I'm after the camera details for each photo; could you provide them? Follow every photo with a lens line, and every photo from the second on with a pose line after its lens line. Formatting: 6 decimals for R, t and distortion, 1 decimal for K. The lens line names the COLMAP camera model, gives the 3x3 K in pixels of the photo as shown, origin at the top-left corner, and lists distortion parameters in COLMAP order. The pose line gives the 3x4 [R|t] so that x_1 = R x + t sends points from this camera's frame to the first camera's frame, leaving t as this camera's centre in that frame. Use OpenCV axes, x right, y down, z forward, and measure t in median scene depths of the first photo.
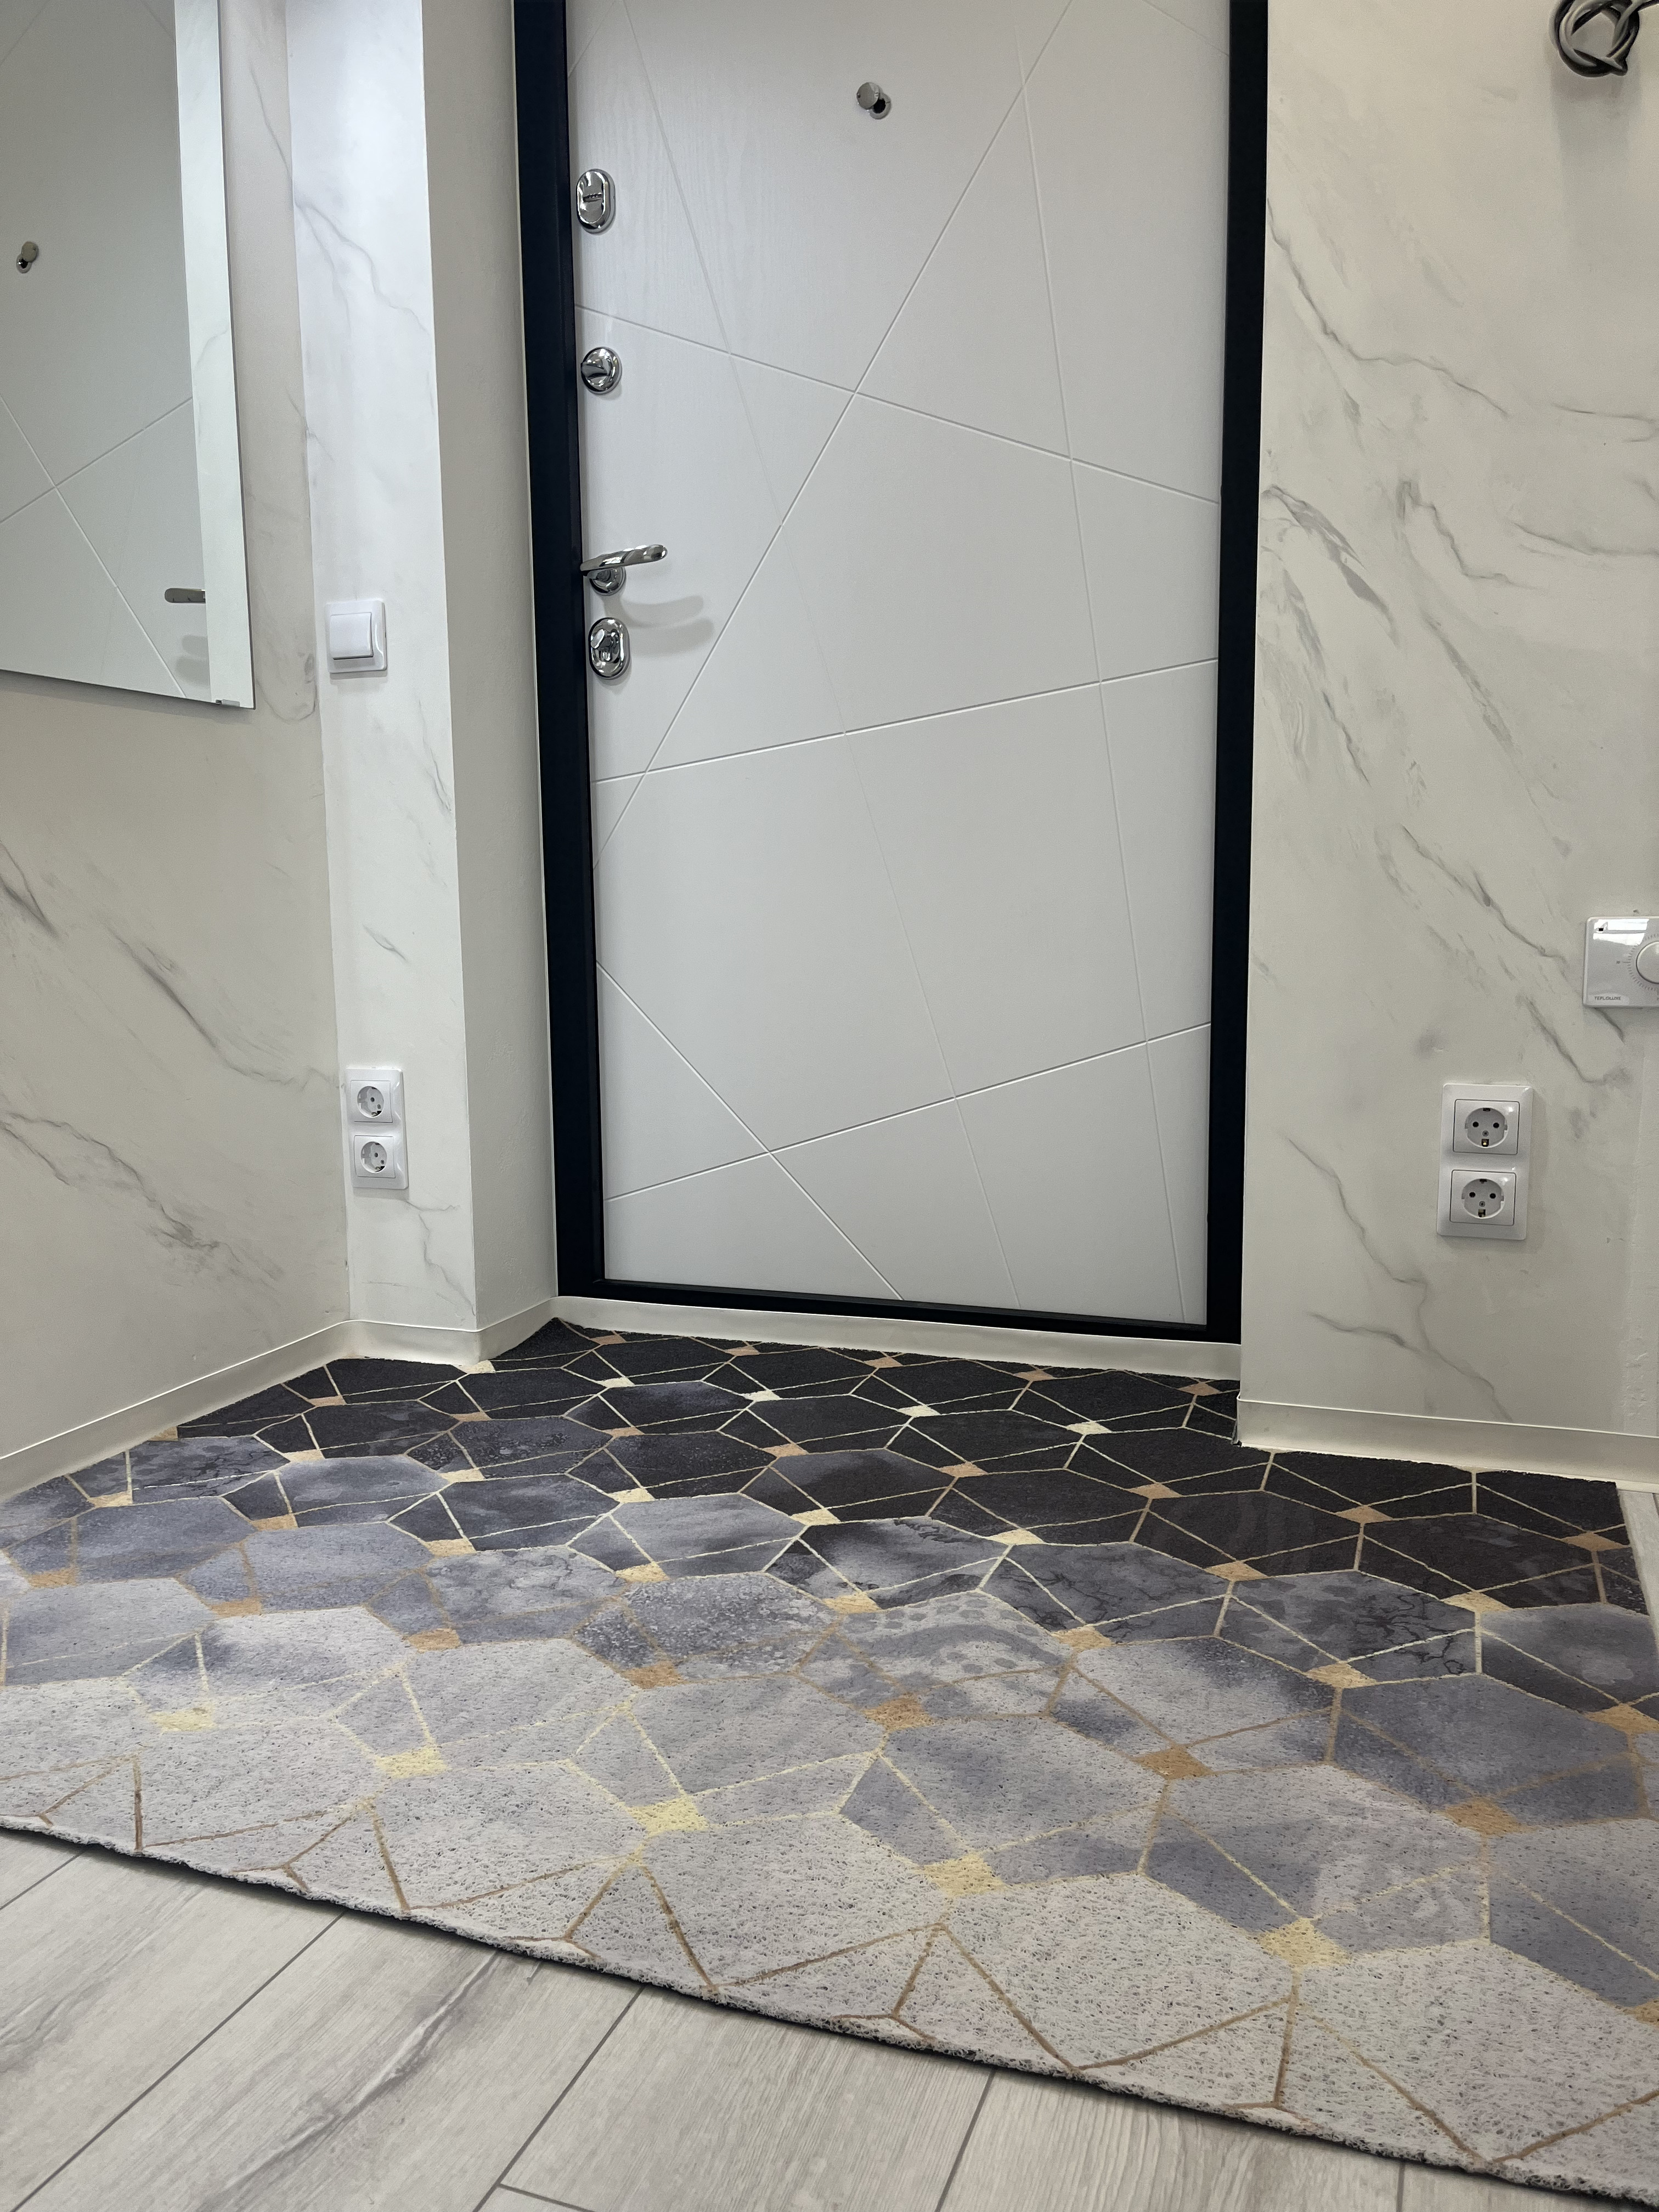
lens RADIAL K [[1684.2, 0, 813.6], [0, 1684.2, 1109.0], [0, 0, 1]] dist [0.039683, -0.039015]
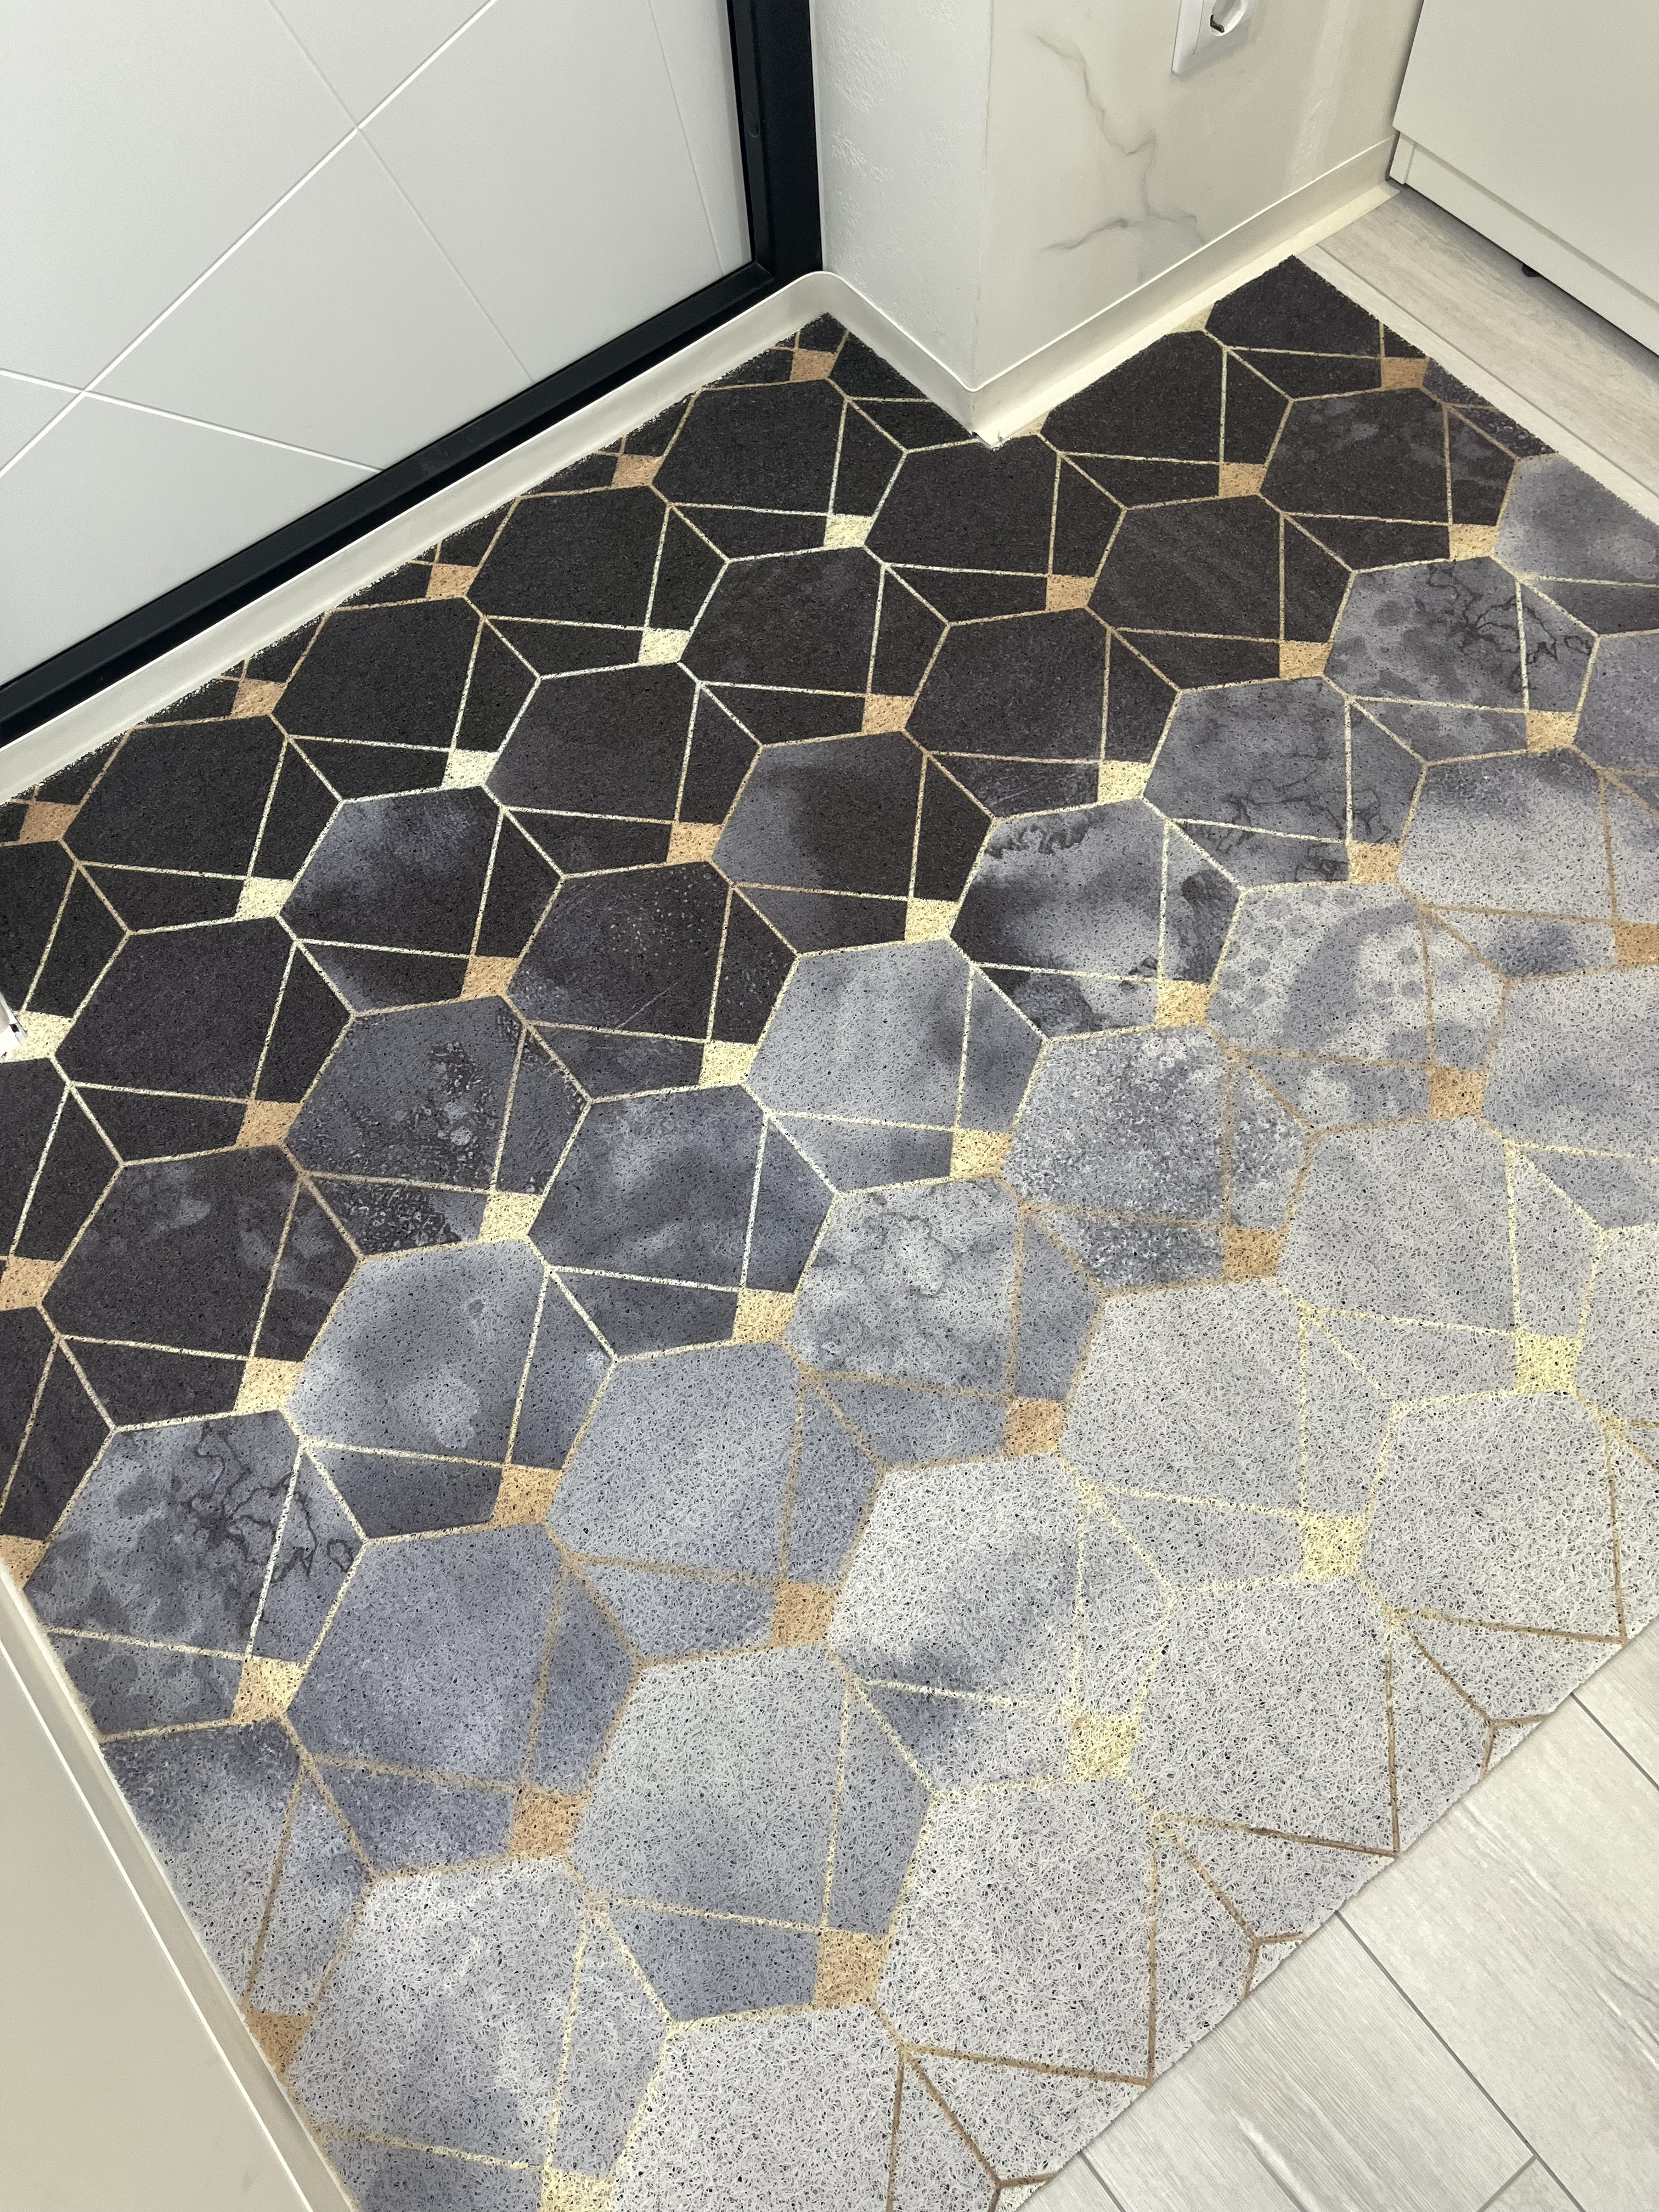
lens RADIAL K [[1687.9, 0, 829.5], [0, 1687.9, 1106.0], [0, 0, 1]] dist [0.038667, -0.041926]
pose [[0.524343, -0.772262, 0.358713, -0.360114], [0.143953, 0.495599, 0.856539, -0.386363], [-0.839251, -0.397483, 0.371033, 0.670862]]
